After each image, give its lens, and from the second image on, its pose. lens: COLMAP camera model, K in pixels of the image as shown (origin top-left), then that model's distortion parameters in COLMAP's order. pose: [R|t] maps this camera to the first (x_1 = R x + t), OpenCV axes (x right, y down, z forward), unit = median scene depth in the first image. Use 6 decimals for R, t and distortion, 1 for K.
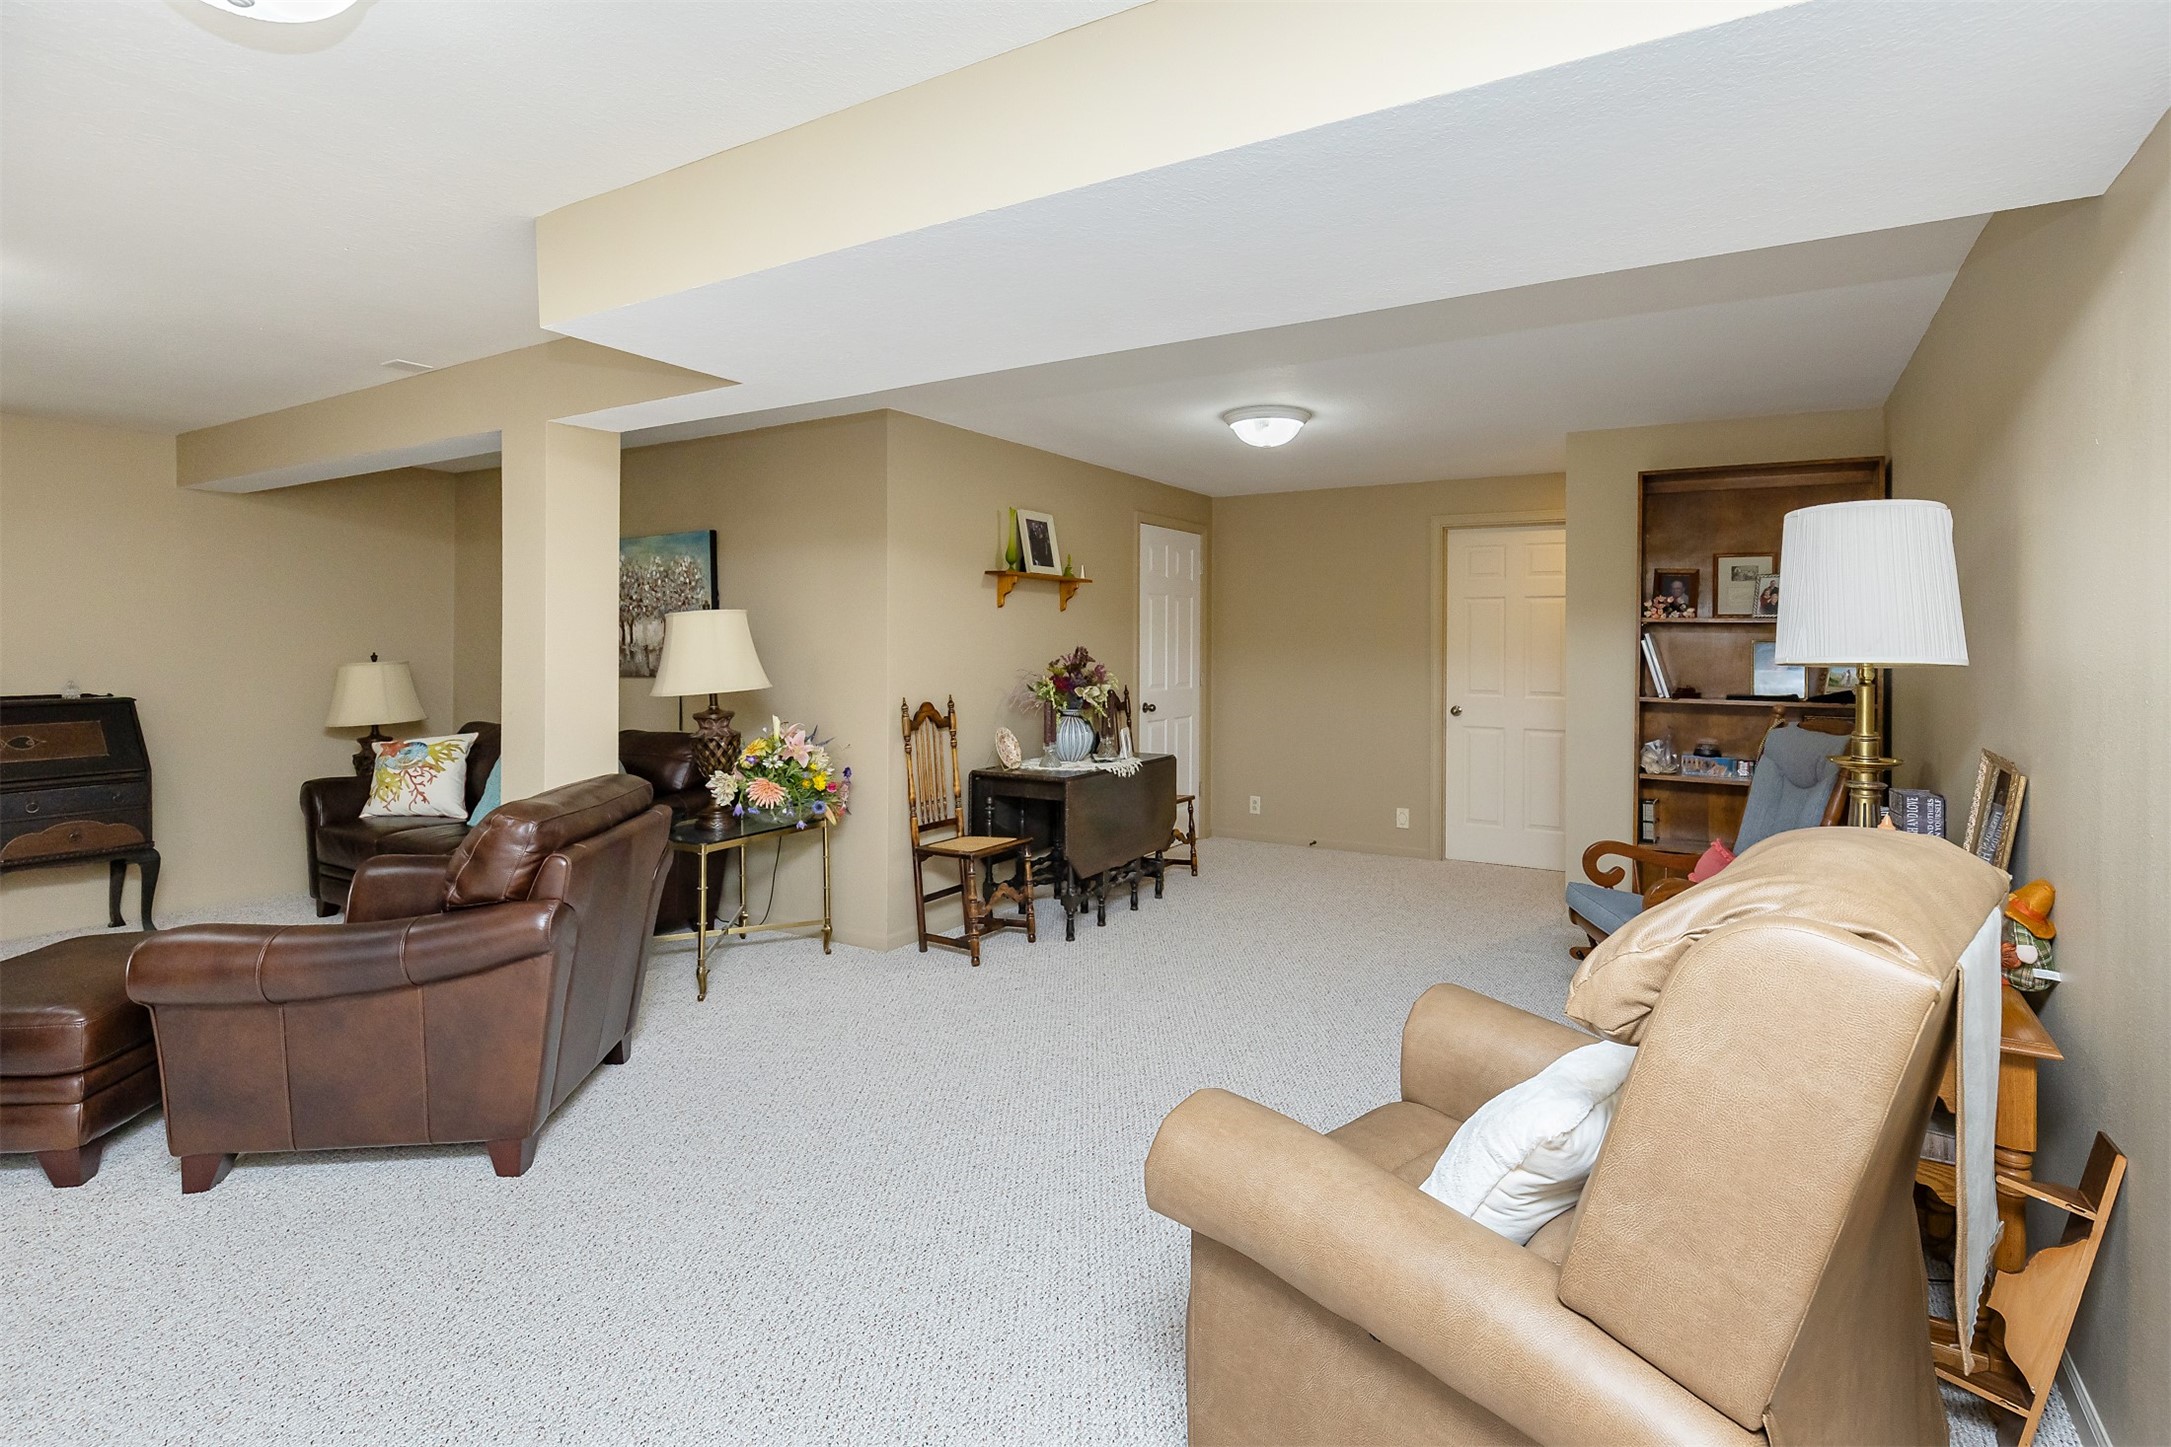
lens RADIAL K [[1003.2, 0, 1085.2], [0, 1003.2, 634.4], [0, 0, 1]] dist [-0.011402, -0.000204]
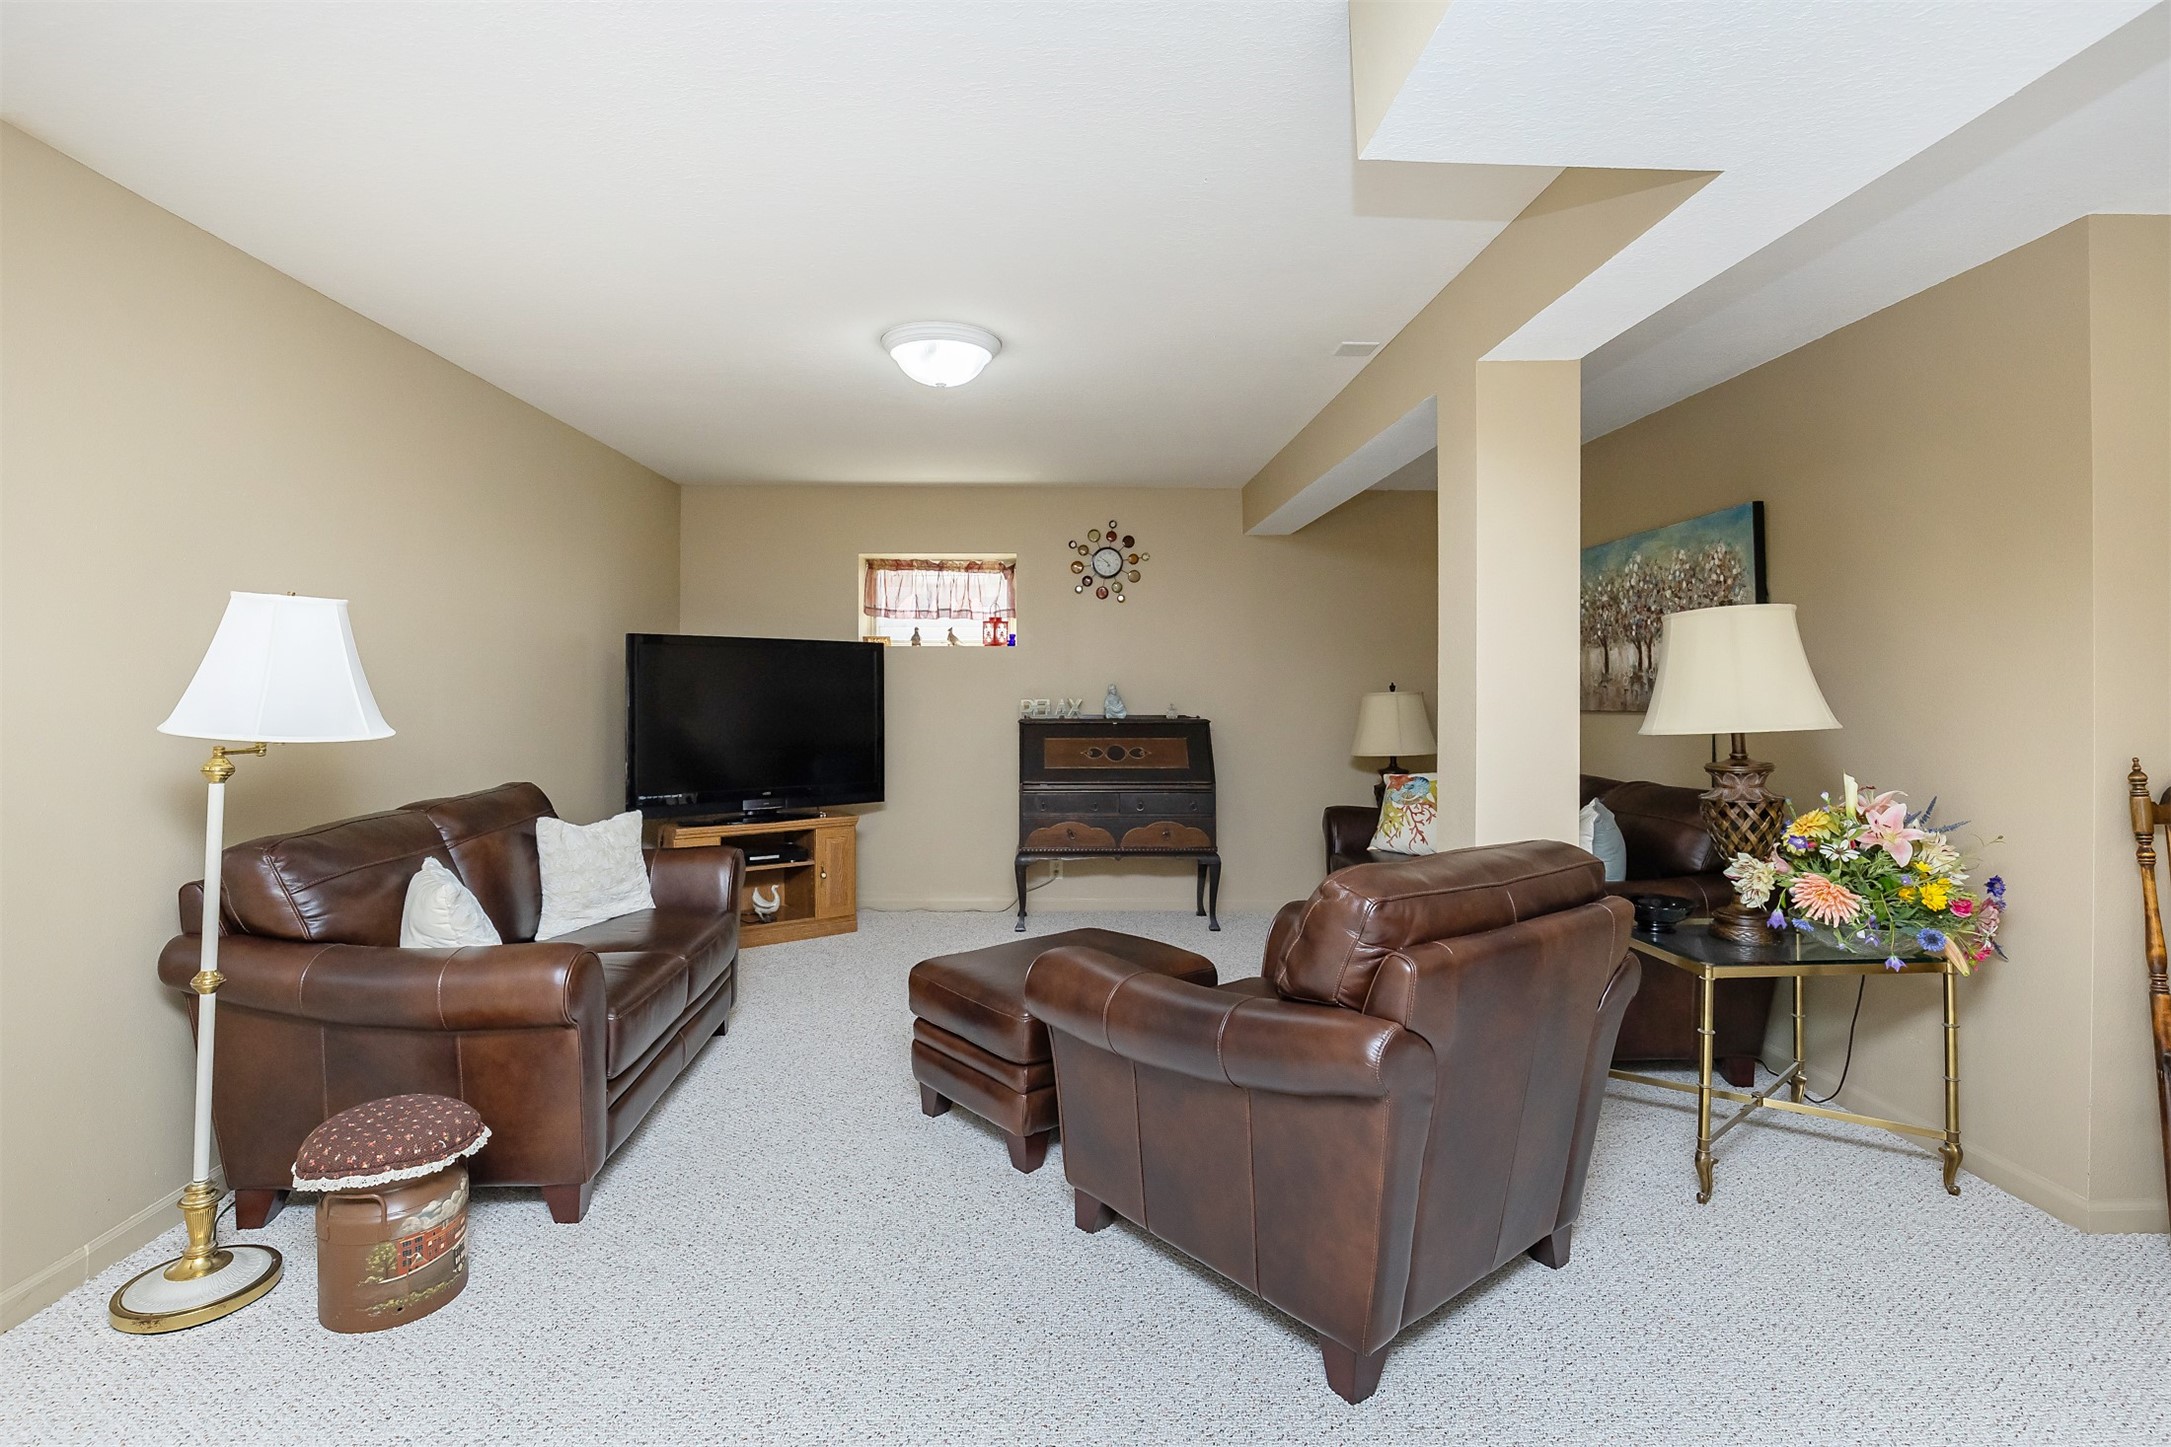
lens RADIAL K [[1052.4, 0, 1082.9], [0, 1052.4, 679.3], [0, 0, 1]] dist [-0.012291, -0.000213]
pose [[0.557045, -0.000549, -0.830482, -0.038938], [0.000939, 1.000000, -0.000032, 0.022216], [0.830482, -0.000762, 0.557046, 0.257795]]
